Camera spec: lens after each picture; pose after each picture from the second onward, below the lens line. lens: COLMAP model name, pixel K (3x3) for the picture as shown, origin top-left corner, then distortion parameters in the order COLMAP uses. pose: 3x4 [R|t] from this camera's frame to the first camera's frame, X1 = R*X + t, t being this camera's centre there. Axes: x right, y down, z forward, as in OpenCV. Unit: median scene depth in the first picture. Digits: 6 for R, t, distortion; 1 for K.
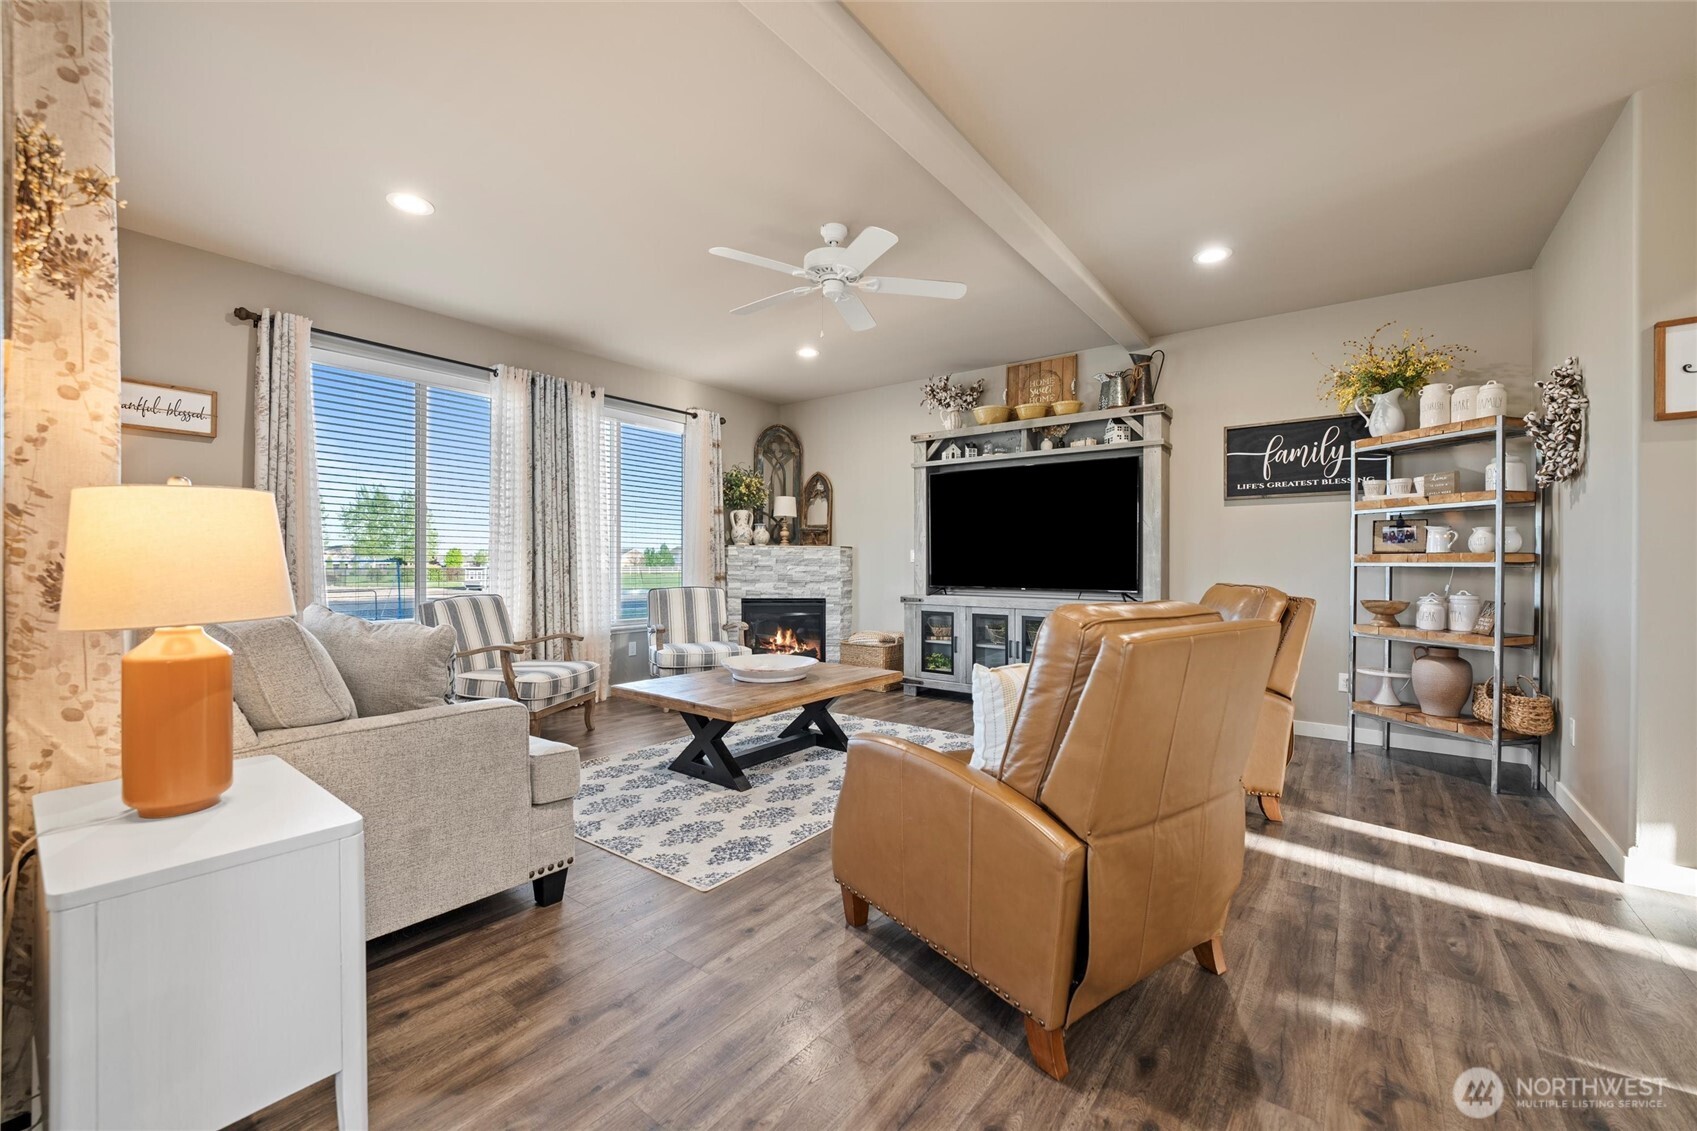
lens RADIAL K [[692.7, 0, 846.7], [0, 692.7, 564.2], [0, 0, 1]] dist [-0.015587, 0.001055]
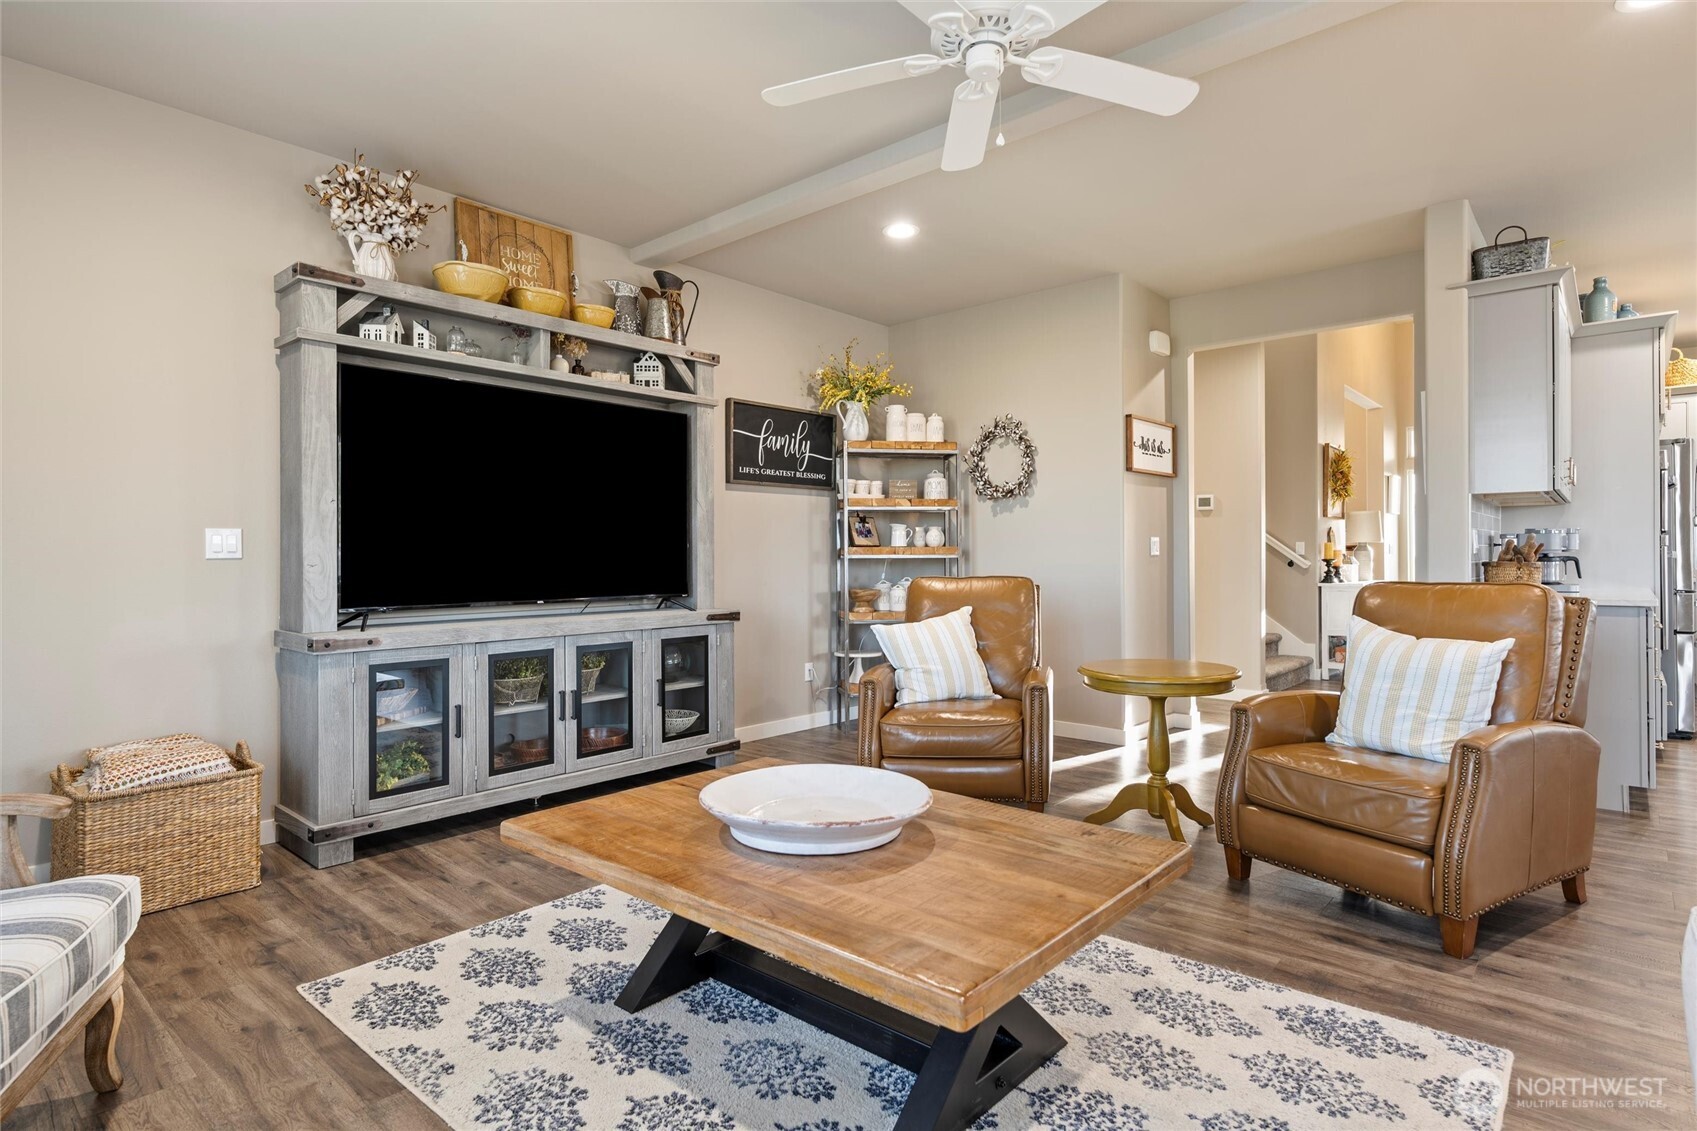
lens RADIAL K [[878.0, 0, 850.7], [0, 878.0, 561.7], [0, 0, 1]] dist [-0.006282, -0.001052]
pose [[0.060545, -0.009291, 0.998122, -0.518535], [0.005942, 0.999942, 0.008948, -0.003443], [-0.998148, 0.005390, 0.060596, 0.763087]]
